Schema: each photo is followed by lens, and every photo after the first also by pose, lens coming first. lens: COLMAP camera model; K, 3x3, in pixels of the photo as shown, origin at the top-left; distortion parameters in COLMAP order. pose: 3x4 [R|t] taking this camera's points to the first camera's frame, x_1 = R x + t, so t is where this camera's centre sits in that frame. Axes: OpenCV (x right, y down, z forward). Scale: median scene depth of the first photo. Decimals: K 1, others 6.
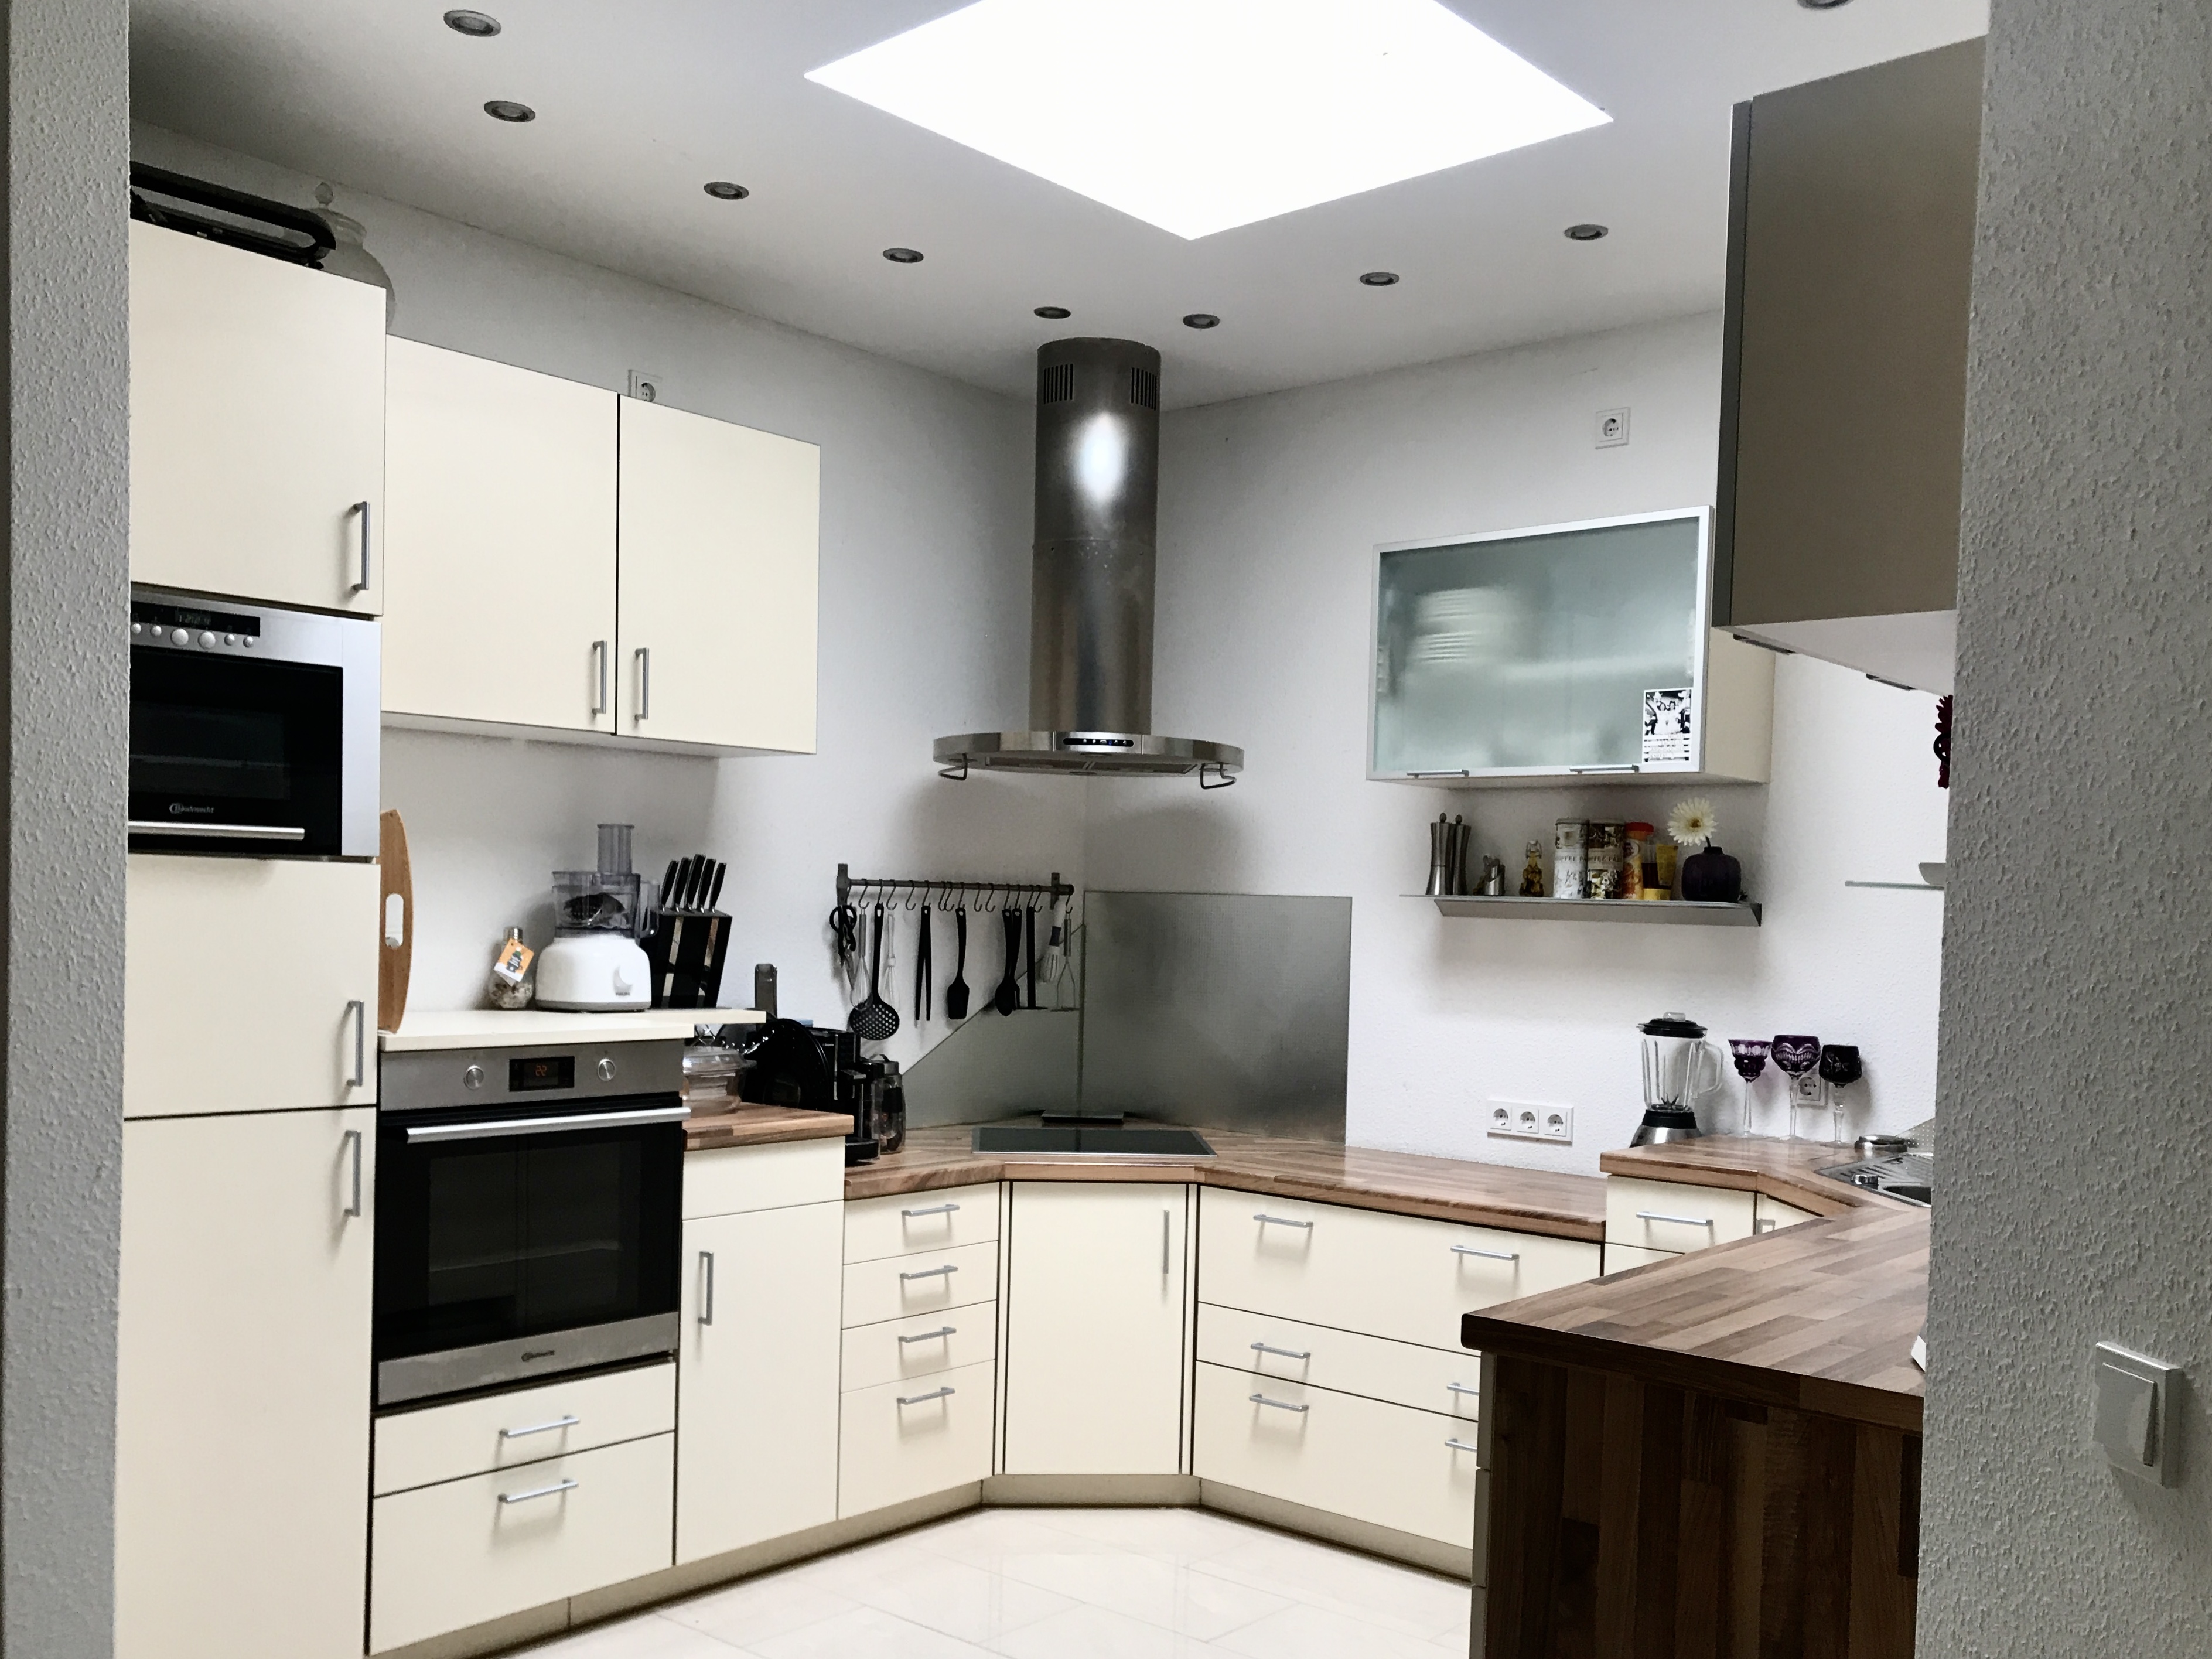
lens RADIAL K [[1996.2, 0, 1135.2], [0, 1996.2, 954.9], [0, 0, 1]] dist [0.128025, -0.005041]
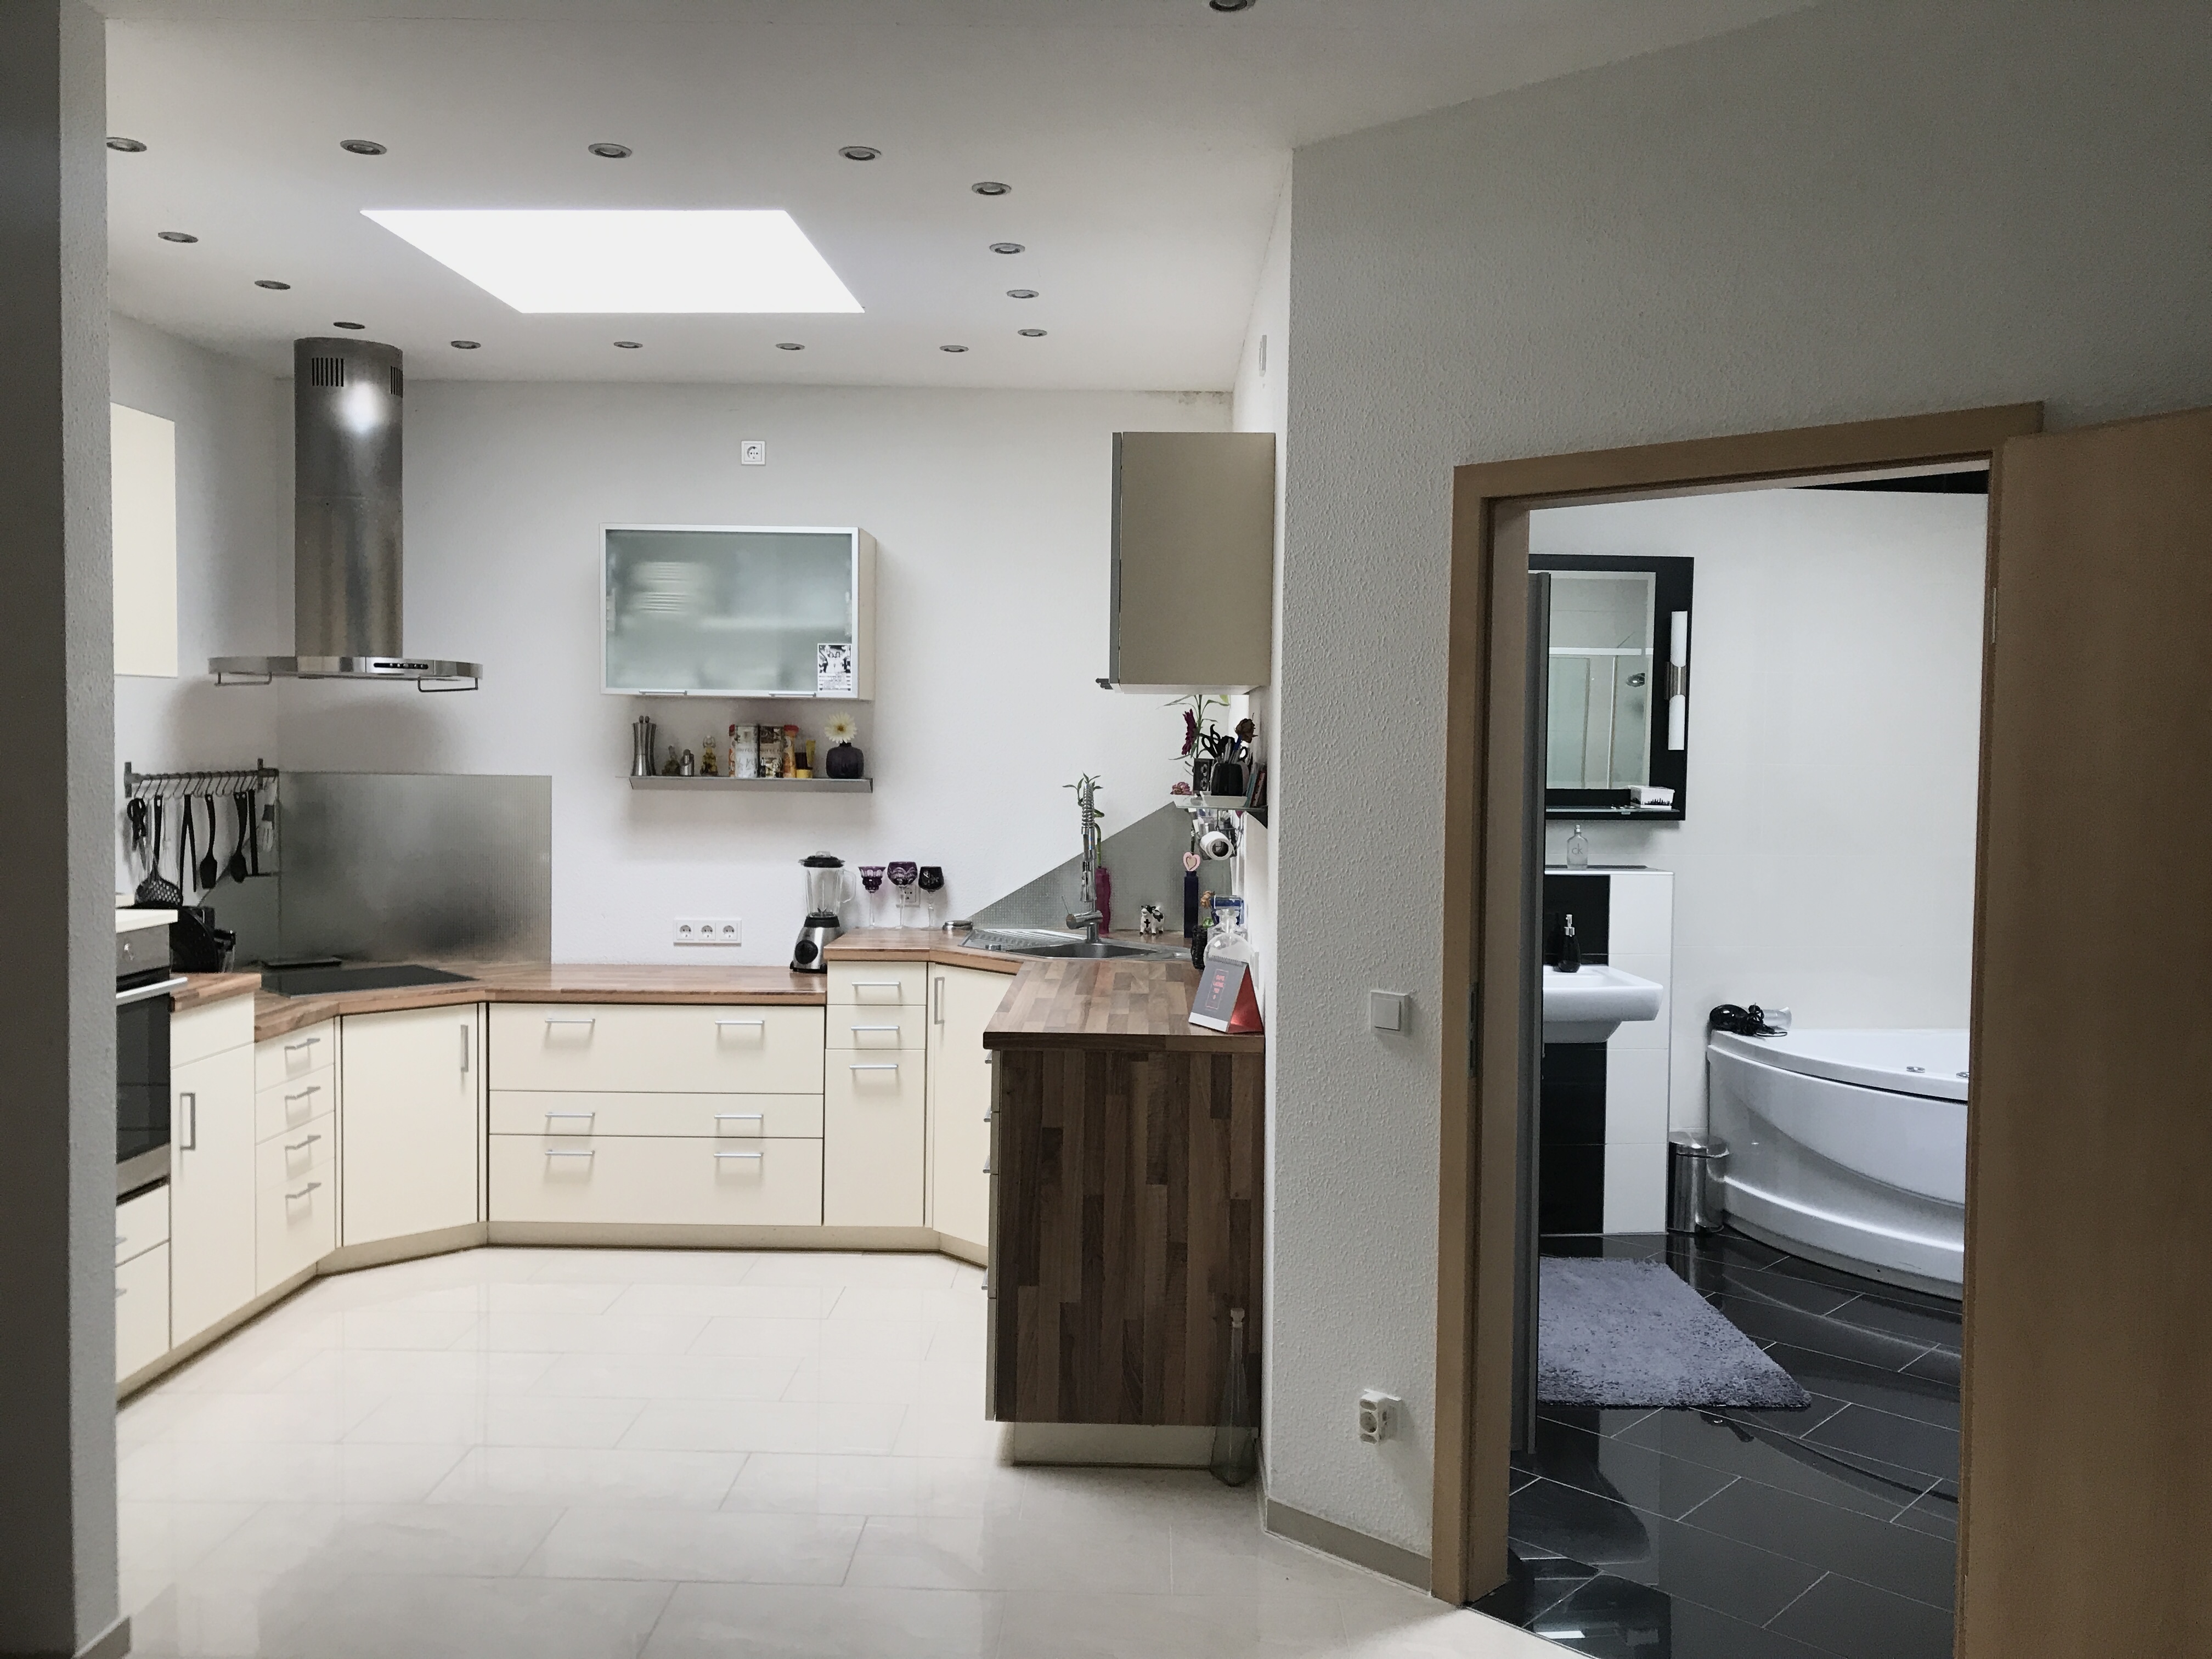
lens RADIAL K [[1824.2, 0, 1110.2], [0, 1824.2, 778.1], [0, 0, 1]] dist [0.020566, -0.000652]
pose [[0.778455, -0.031735, 0.626898, -0.411665], [0.027726, 0.999485, 0.016167, -0.041646], [-0.627088, 0.004796, 0.778933, -0.200861]]
